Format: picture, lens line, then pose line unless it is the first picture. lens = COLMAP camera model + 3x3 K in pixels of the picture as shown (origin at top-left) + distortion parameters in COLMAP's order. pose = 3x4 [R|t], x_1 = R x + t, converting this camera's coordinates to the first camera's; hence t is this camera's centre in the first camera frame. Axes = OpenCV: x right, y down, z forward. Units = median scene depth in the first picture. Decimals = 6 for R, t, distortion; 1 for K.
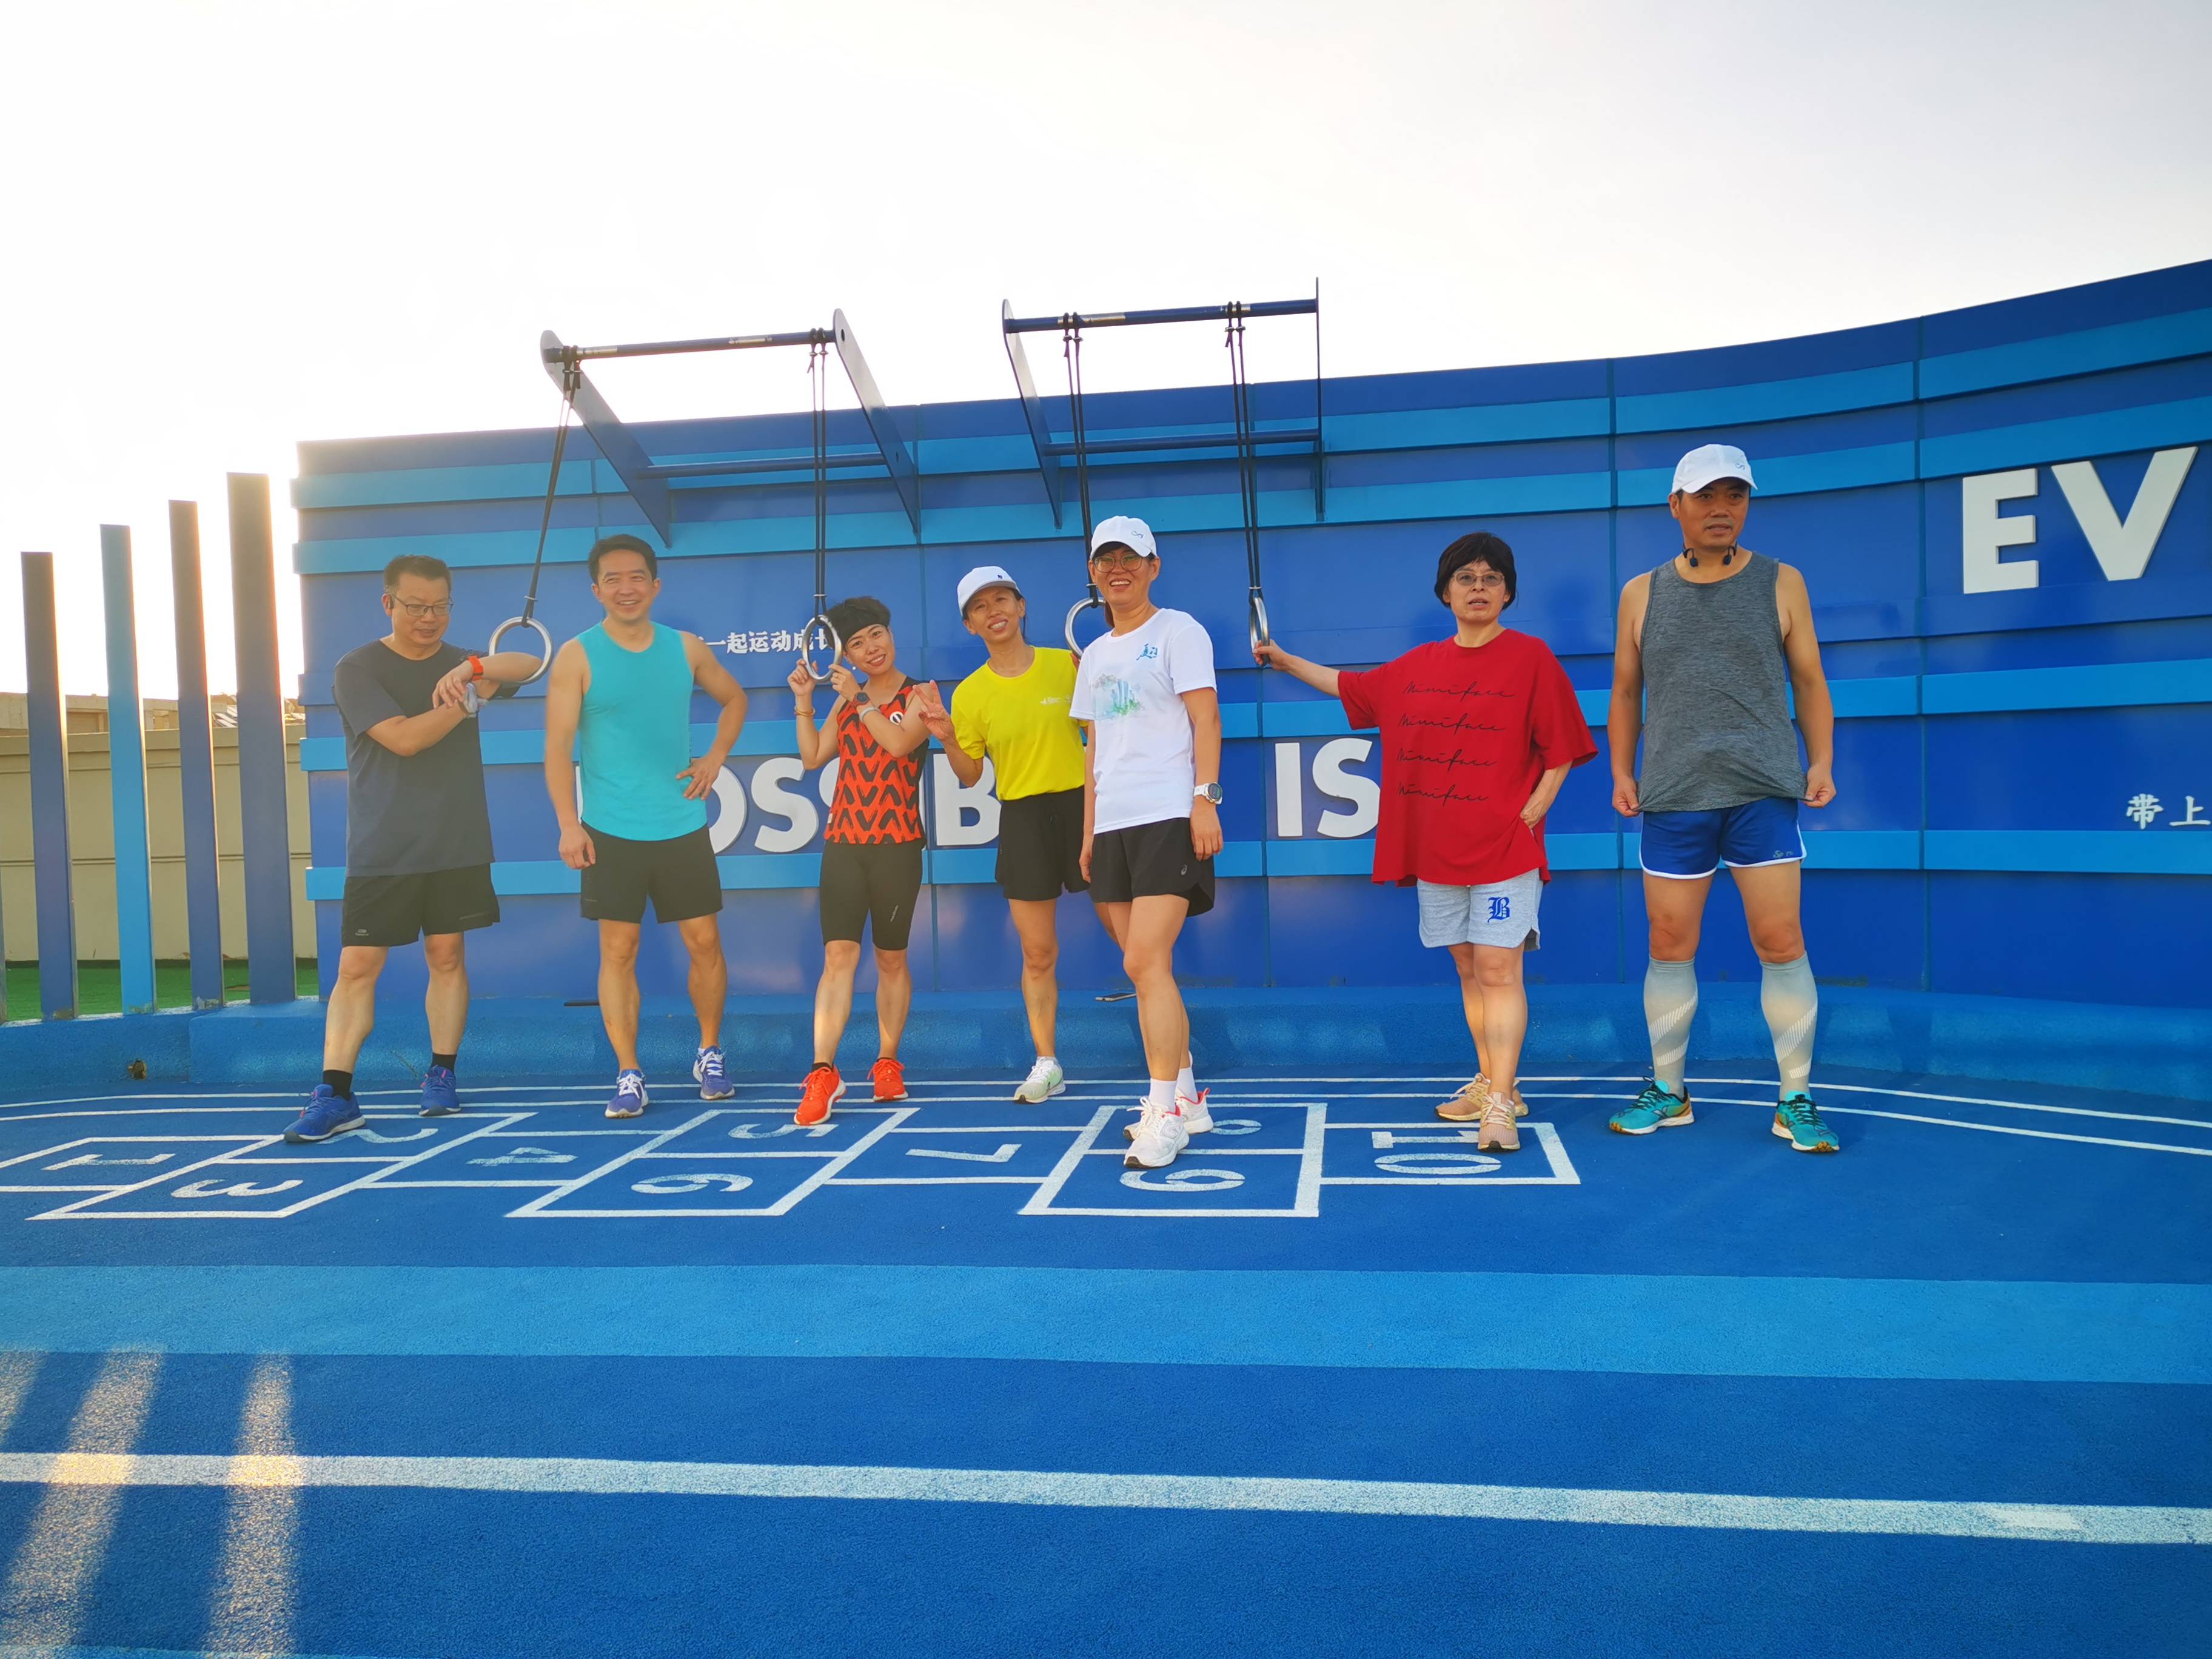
lens RADIAL K [[1709.1, 0, 1105.9], [0, 1709.1, 812.5], [0, 0, 1]] dist [0.037491, -0.037033]
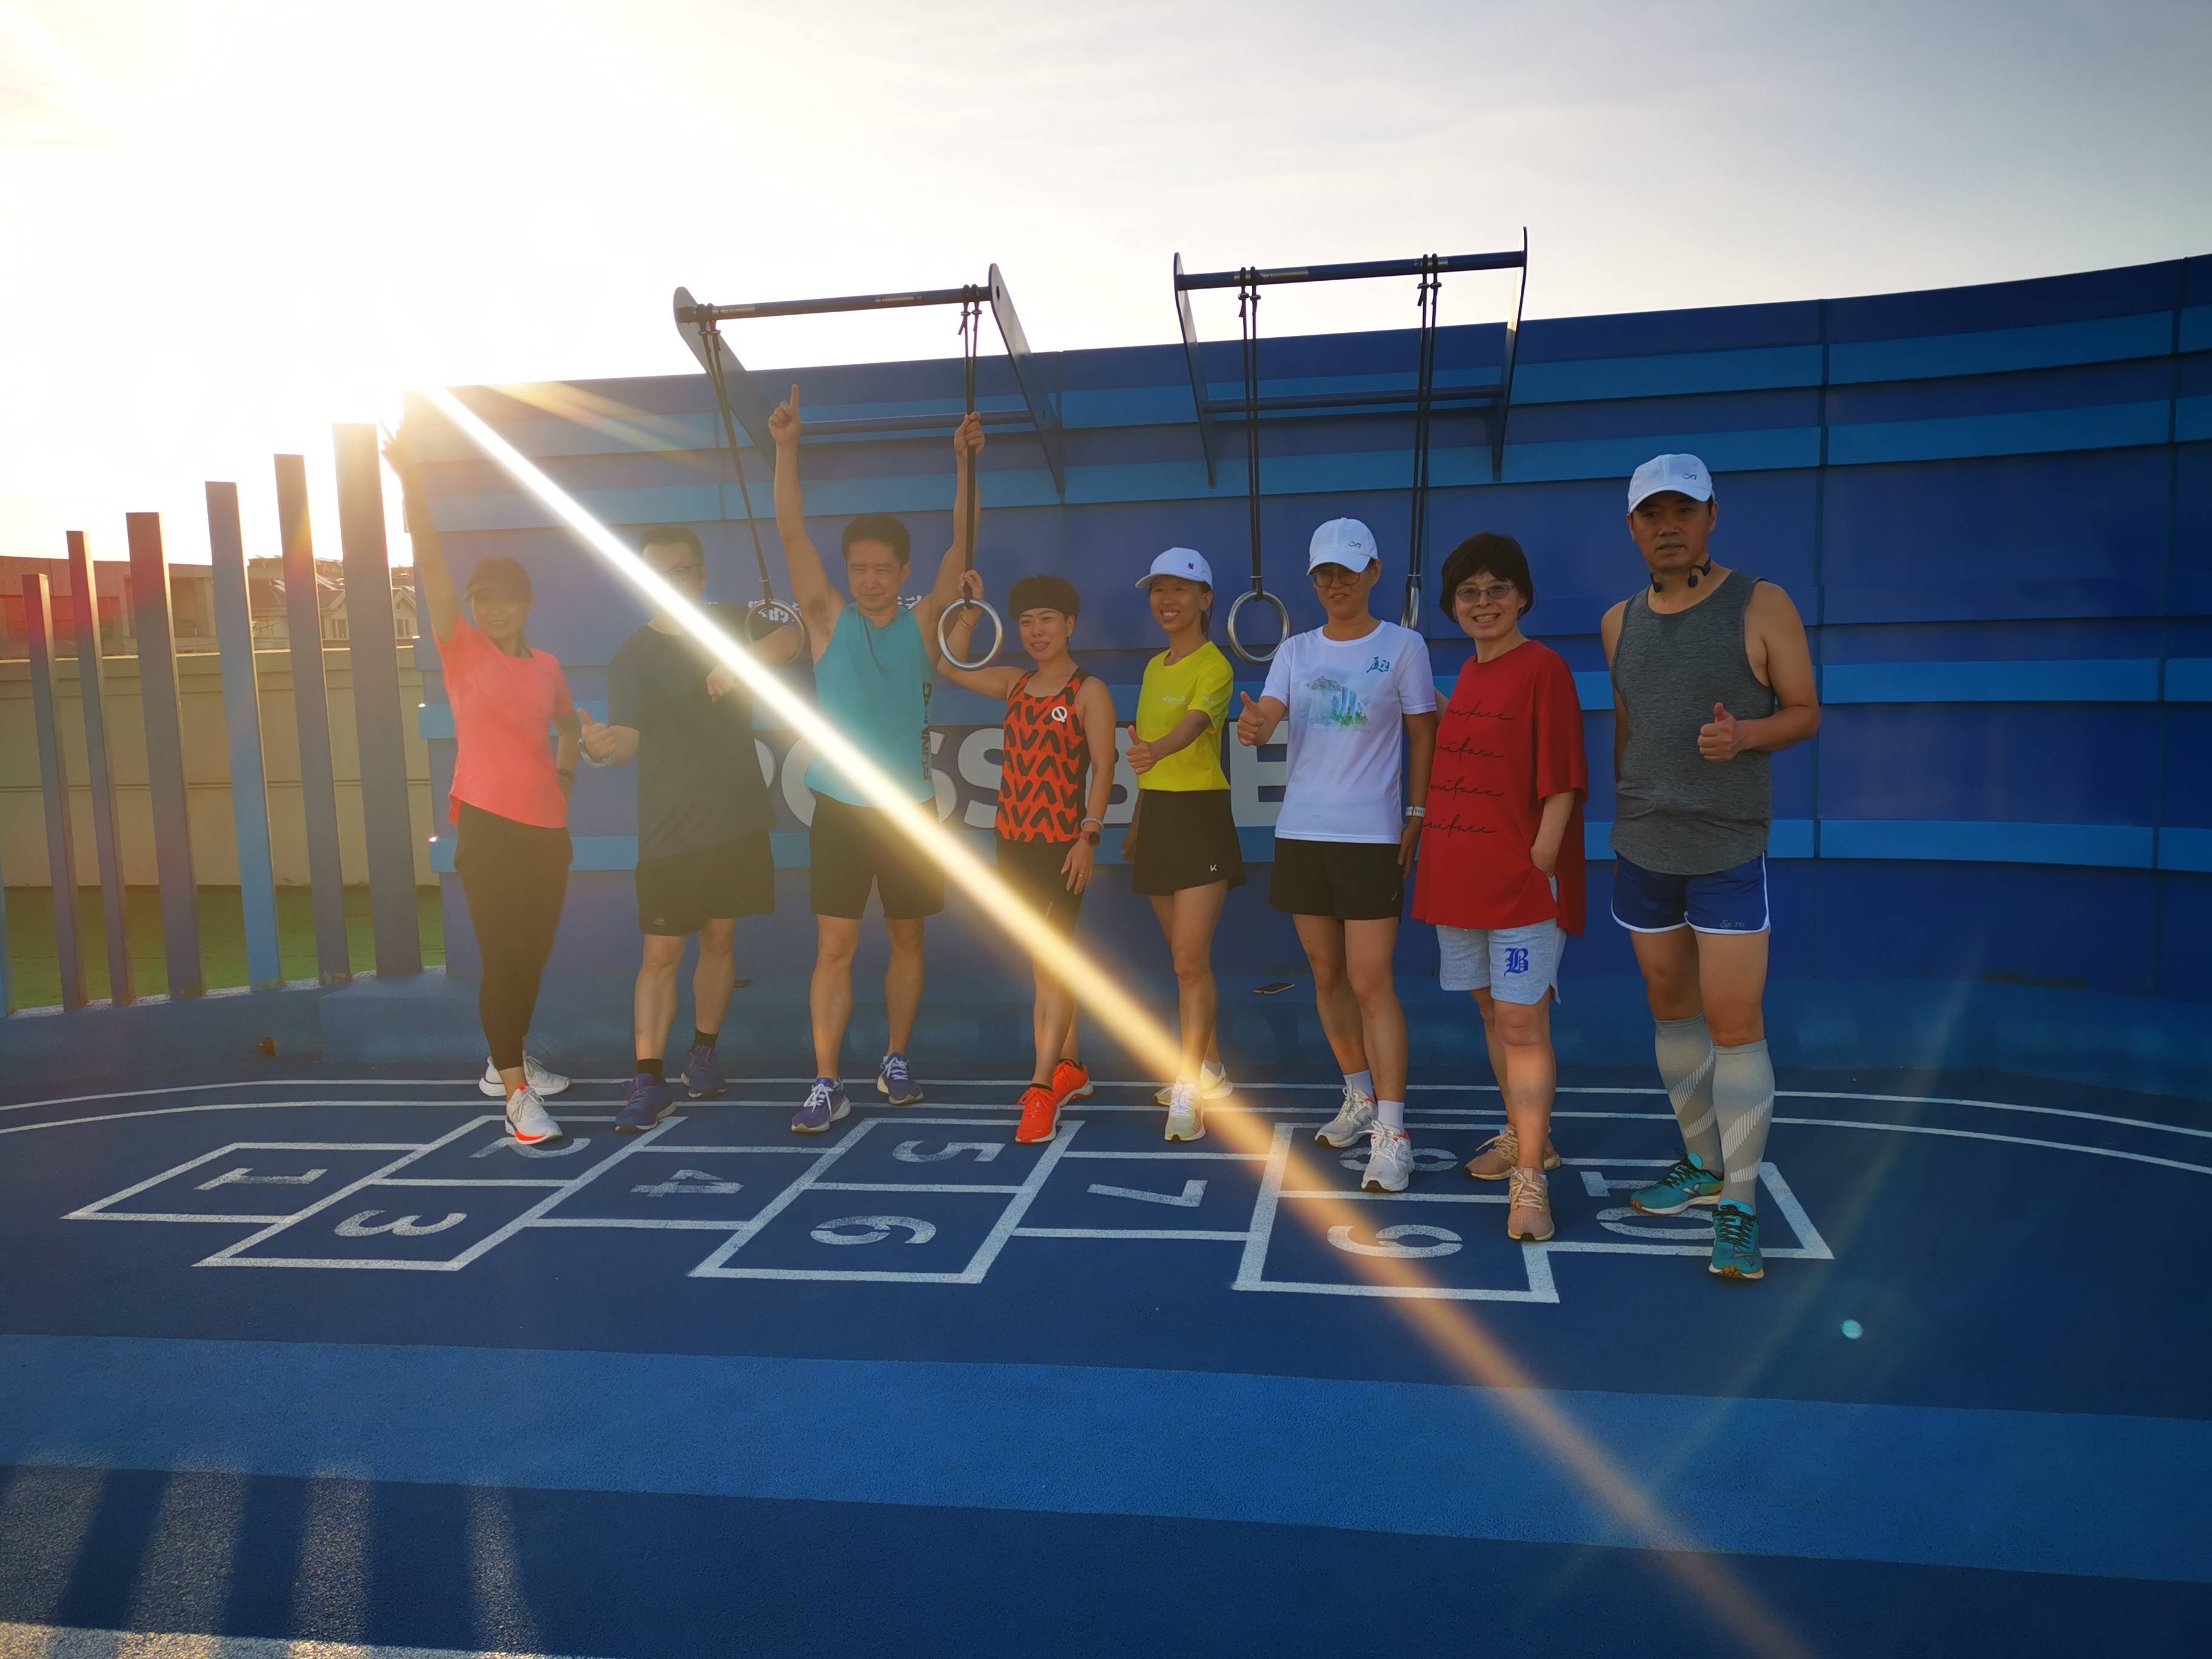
lens RADIAL K [[1709.1, 0, 1102.1], [0, 1709.1, 823.3], [0, 0, 1]] dist [0.037491, -0.037033]
pose [[0.999506, 0.004778, -0.031058, -0.068695], [-0.002161, 0.996484, 0.083755, -0.072172], [0.031349, -0.083647, 0.996002, 0.059409]]
